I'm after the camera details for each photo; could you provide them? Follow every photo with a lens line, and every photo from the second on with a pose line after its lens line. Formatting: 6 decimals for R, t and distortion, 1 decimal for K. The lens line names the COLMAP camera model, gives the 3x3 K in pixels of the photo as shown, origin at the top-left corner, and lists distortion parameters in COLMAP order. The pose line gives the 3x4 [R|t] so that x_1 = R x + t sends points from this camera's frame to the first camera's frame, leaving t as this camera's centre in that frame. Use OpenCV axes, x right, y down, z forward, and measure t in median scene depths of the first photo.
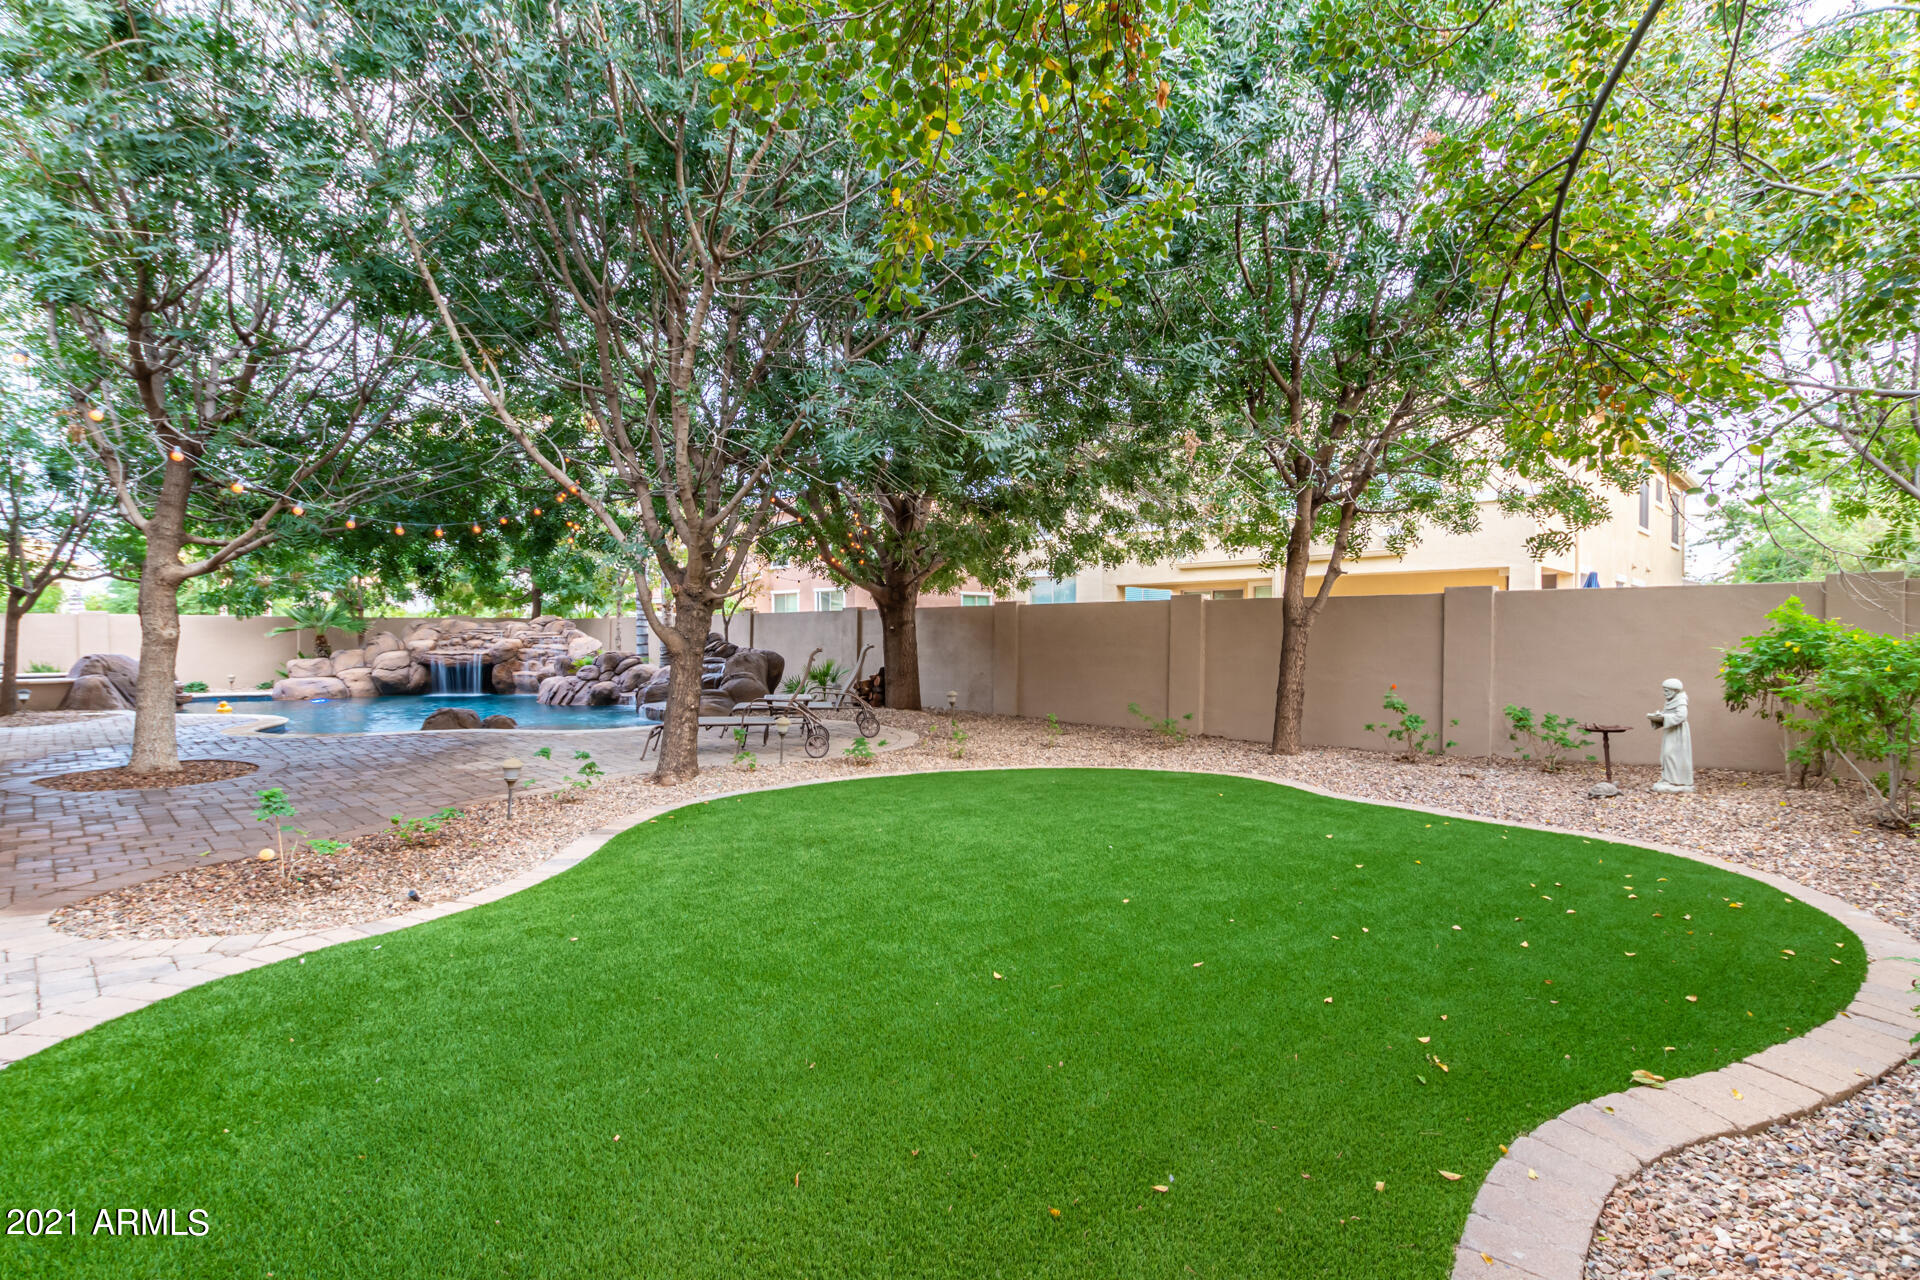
lens RADIAL K [[898.4, 0, 941.5], [0, 898.4, 641.1], [0, 0, 1]] dist [0.005855, -0.001358]
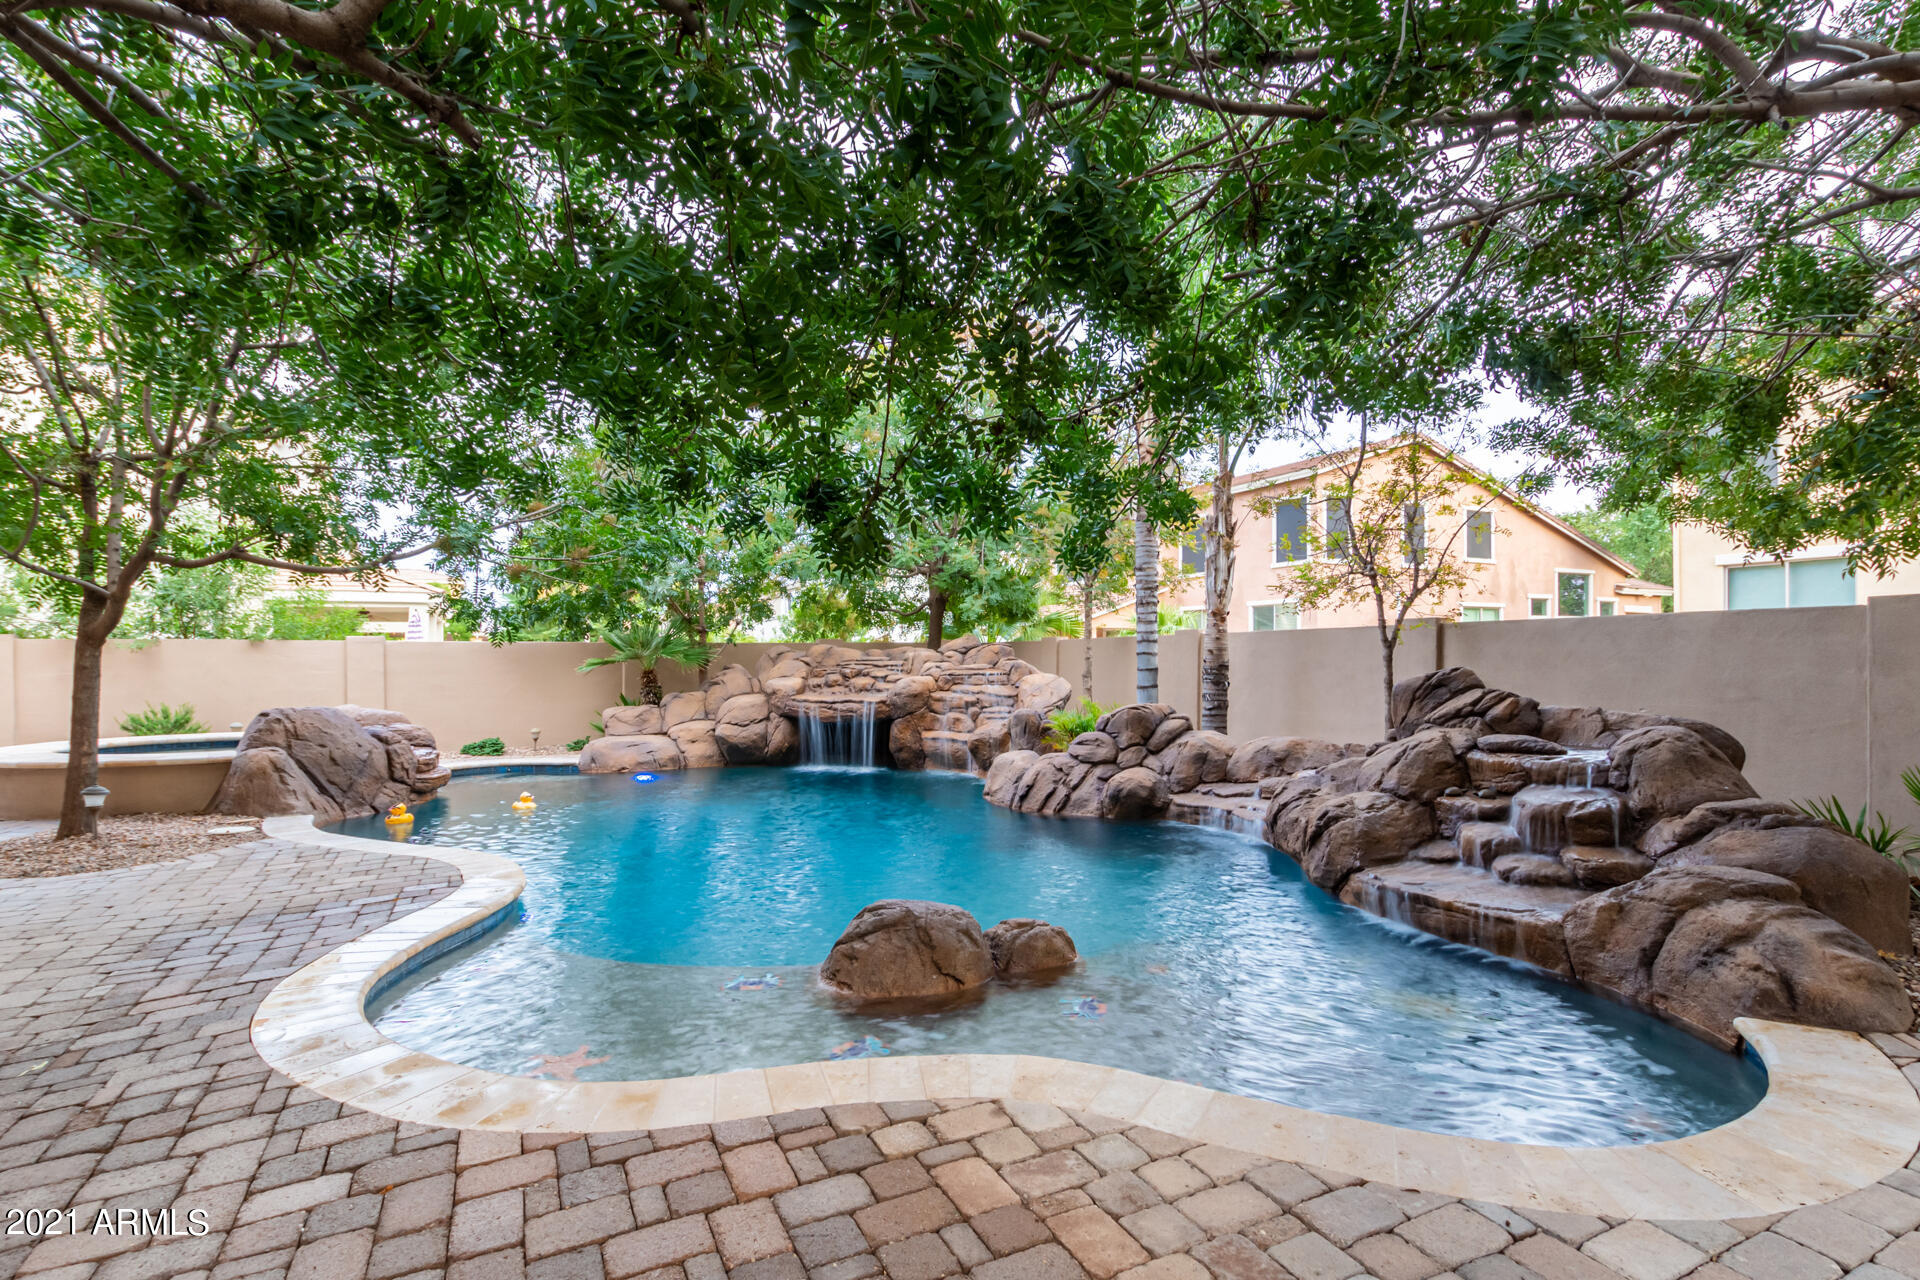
lens RADIAL K [[898.4, 0, 957.8], [0, 898.4, 654.5], [0, 0, 1]] dist [0.005855, -0.001358]
pose [[0.951632, -0.006198, -0.307176, -0.277541], [0.001389, 0.999873, -0.015872, -0.007302], [0.307236, 0.014678, 0.951520, 0.452572]]
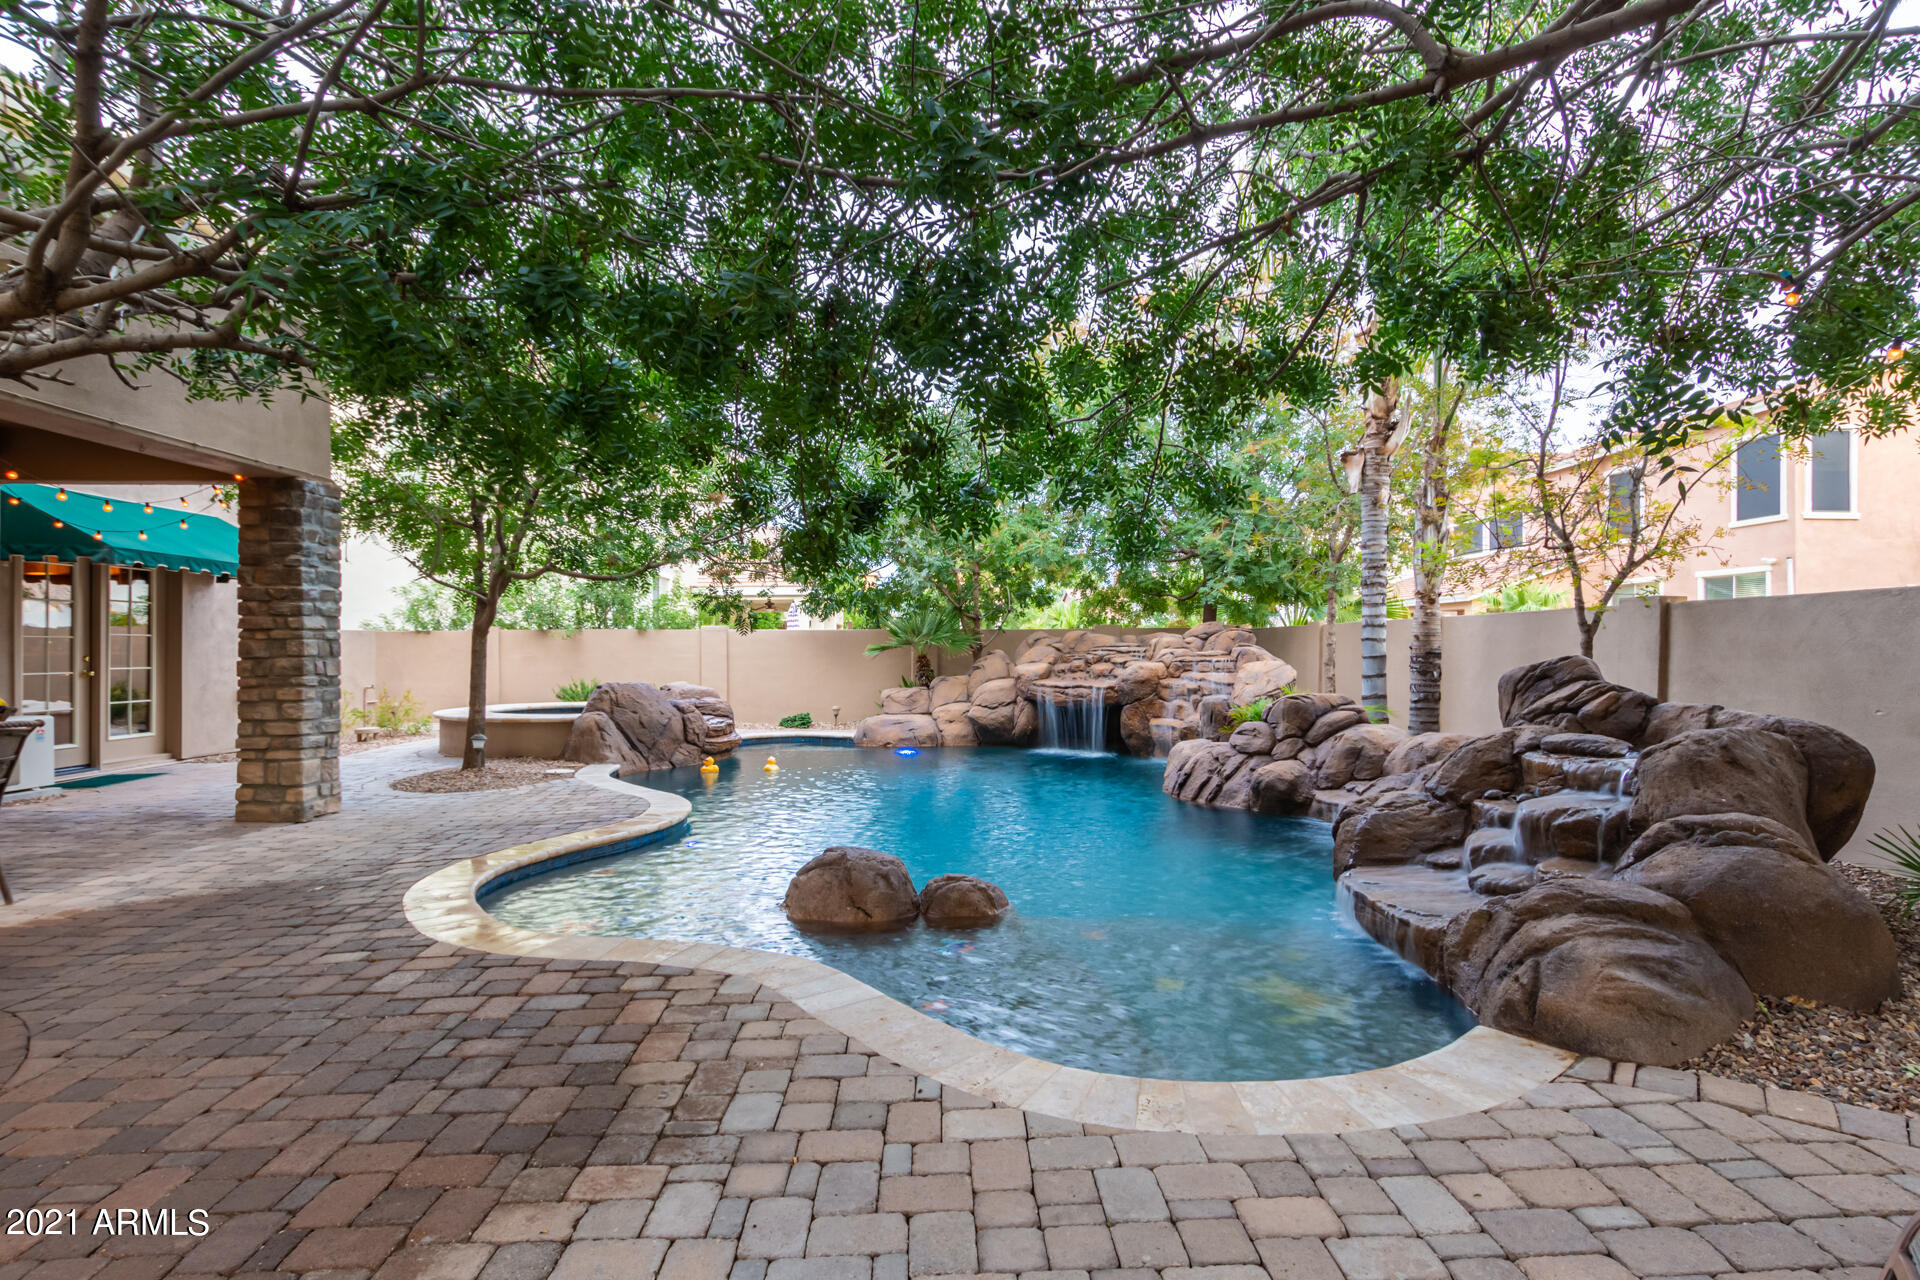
lens RADIAL K [[958.2, 0, 994.0], [0, 958.2, 656.7], [0, 0, 1]] dist [0.000738, 0.000379]
pose [[0.750416, 0.004720, -0.660948, -0.143962], [-0.003934, 0.999989, 0.002674, -0.007508], [0.660954, 0.000594, 0.750427, 0.474226]]
